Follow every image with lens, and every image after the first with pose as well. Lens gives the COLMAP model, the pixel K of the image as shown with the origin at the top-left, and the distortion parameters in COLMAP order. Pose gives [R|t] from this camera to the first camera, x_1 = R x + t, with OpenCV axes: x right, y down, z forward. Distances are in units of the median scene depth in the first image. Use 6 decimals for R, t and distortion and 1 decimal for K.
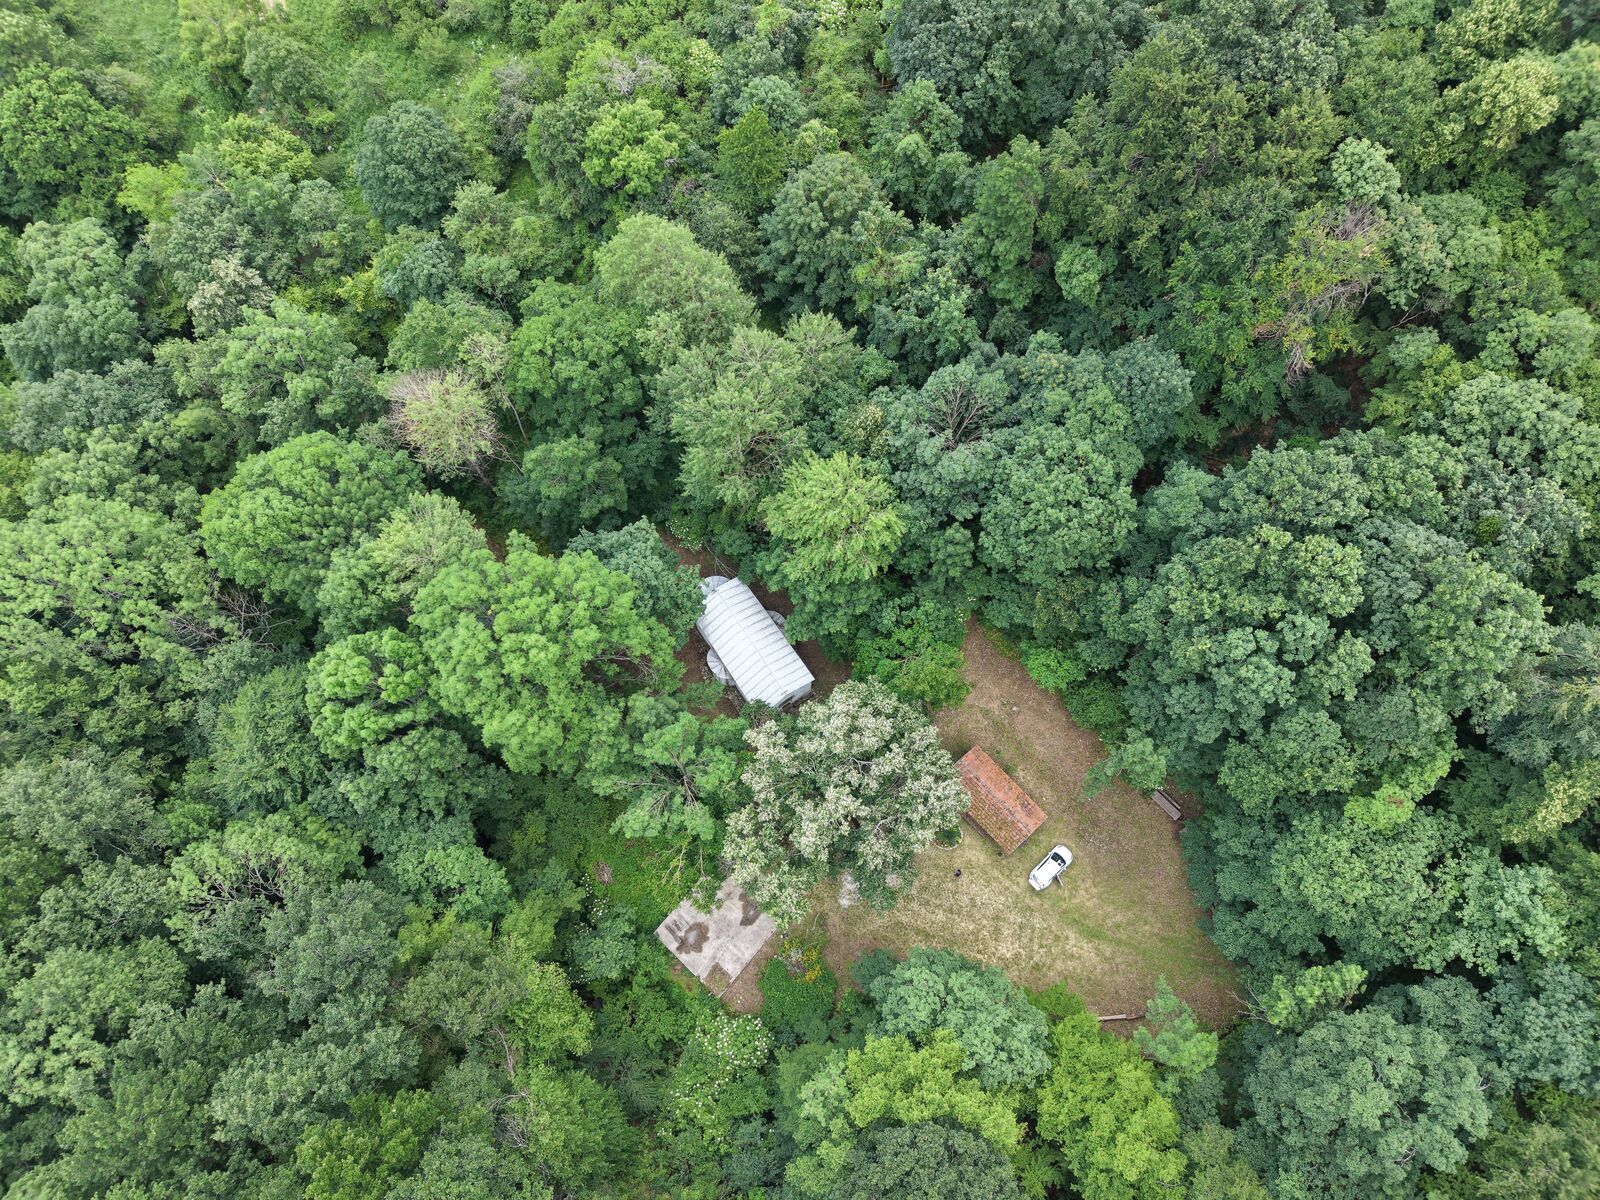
lens RADIAL K [[1074.4, 0, 795.8], [0, 1074.4, 596.4], [0, 0, 1]] dist [0.014643, -0.013447]
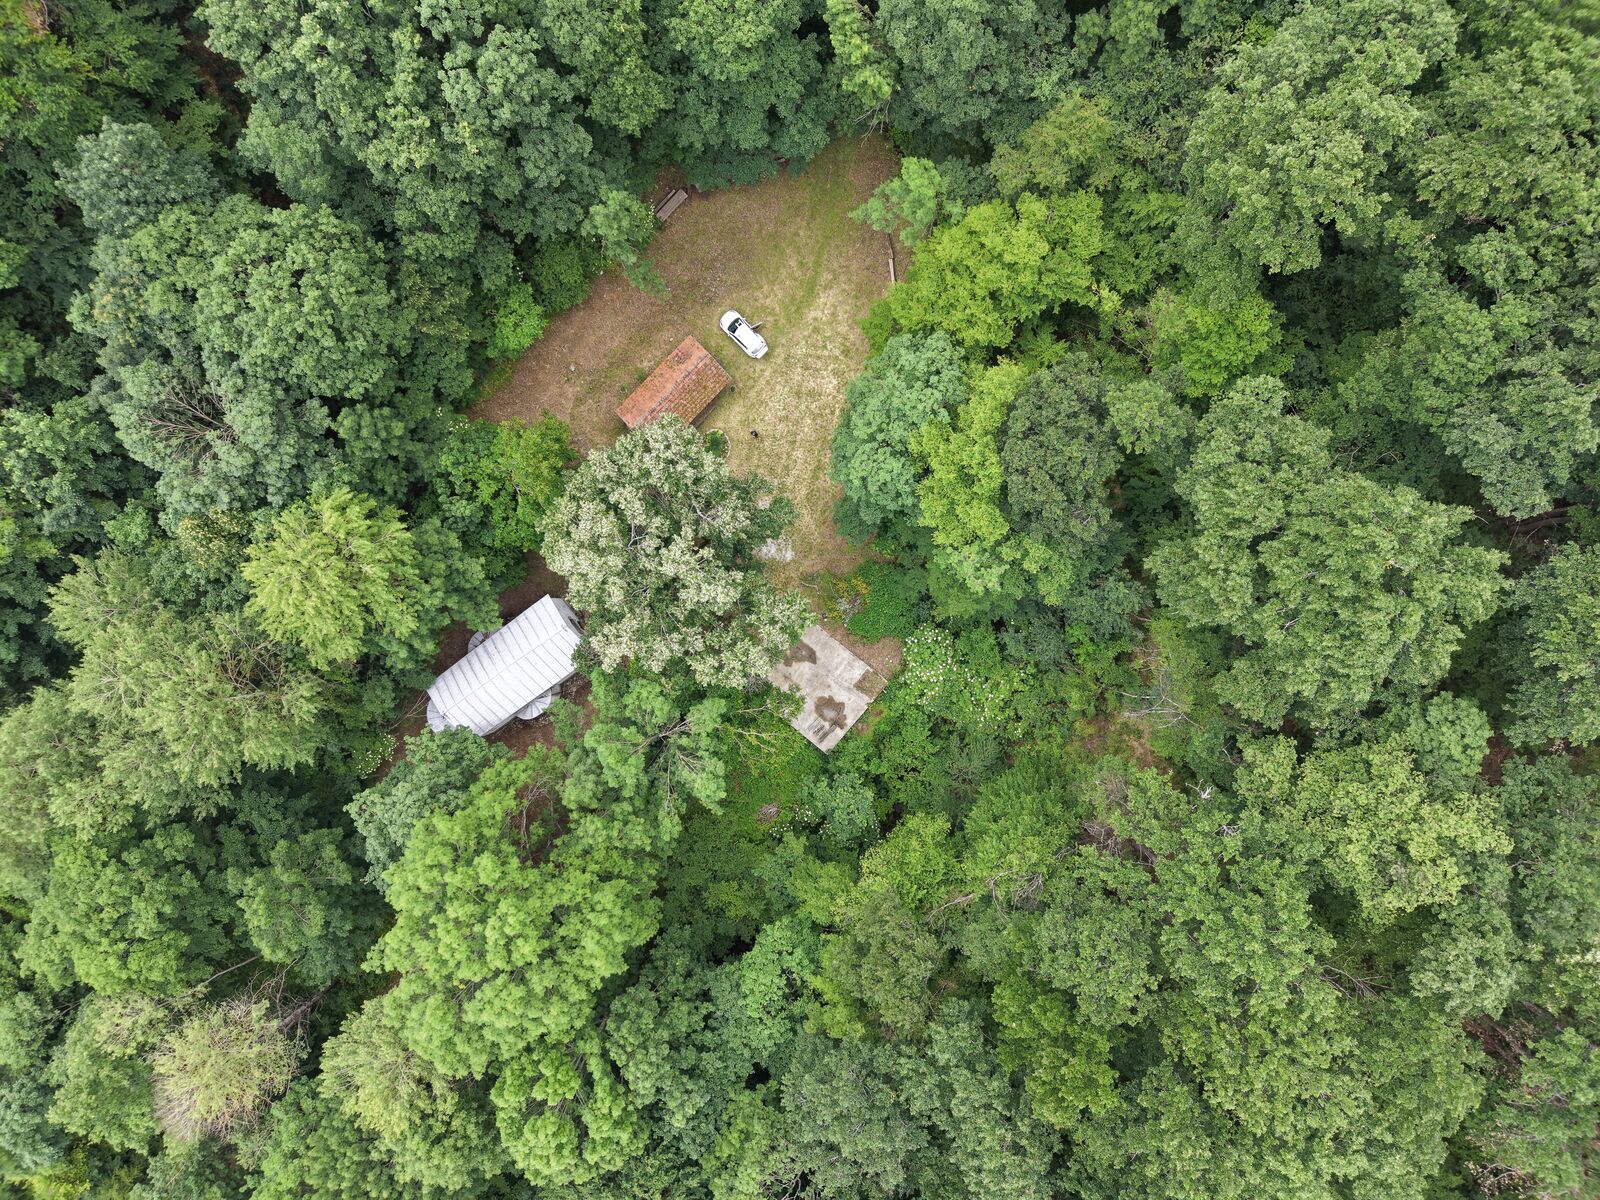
lens RADIAL K [[1074.4, 0, 805.0], [0, 1074.4, 602.4], [0, 0, 1]] dist [0.014643, -0.013447]
pose [[-0.038531, -0.999240, 0.005898, -0.003429], [0.960026, -0.035380, 0.277666, 0.044031], [-0.277246, 0.016361, 0.960660, 0.115048]]
